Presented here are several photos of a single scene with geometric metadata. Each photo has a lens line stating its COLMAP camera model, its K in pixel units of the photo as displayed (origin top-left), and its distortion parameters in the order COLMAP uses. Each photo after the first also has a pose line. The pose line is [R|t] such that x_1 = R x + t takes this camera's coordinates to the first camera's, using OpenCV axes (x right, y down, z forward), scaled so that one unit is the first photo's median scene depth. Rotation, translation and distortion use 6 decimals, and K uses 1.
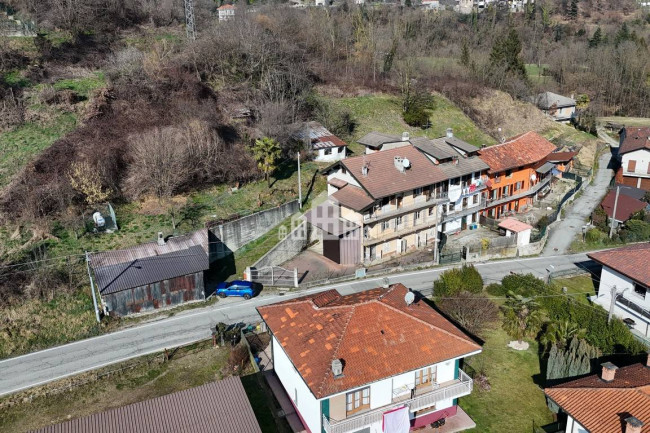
lens RADIAL K [[573.0, 0, 338.5], [0, 573.0, 214.6], [0, 0, 1]] dist [0.051956, -0.003654]
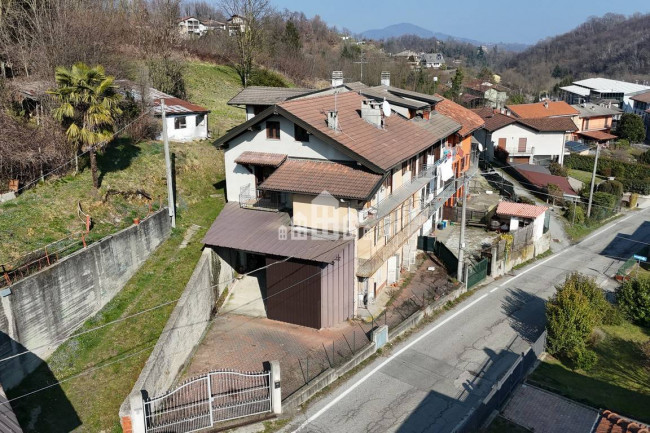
lens RADIAL K [[573.0, 0, 338.5], [0, 573.0, 214.6], [0, 0, 1]] dist [0.051956, -0.003654]
pose [[0.872712, -0.117219, 0.473955, -0.175727], [0.151565, 0.987836, -0.034771, 0.015791], [-0.464114, 0.102180, 0.879862, 0.557841]]
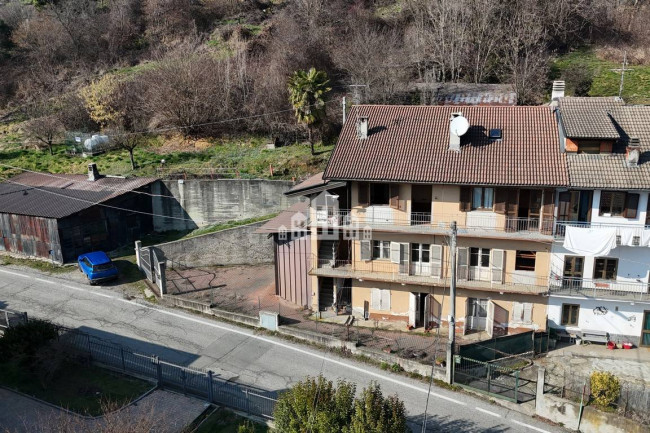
lens RADIAL K [[573.0, 0, 338.5], [0, 573.0, 214.6], [0, 0, 1]] dist [0.051956, -0.003654]
pose [[0.628430, 0.212307, -0.748332, 0.386229], [-0.266938, 0.962473, 0.048892, -0.022384], [0.730629, 0.169033, 0.661520, 0.644005]]
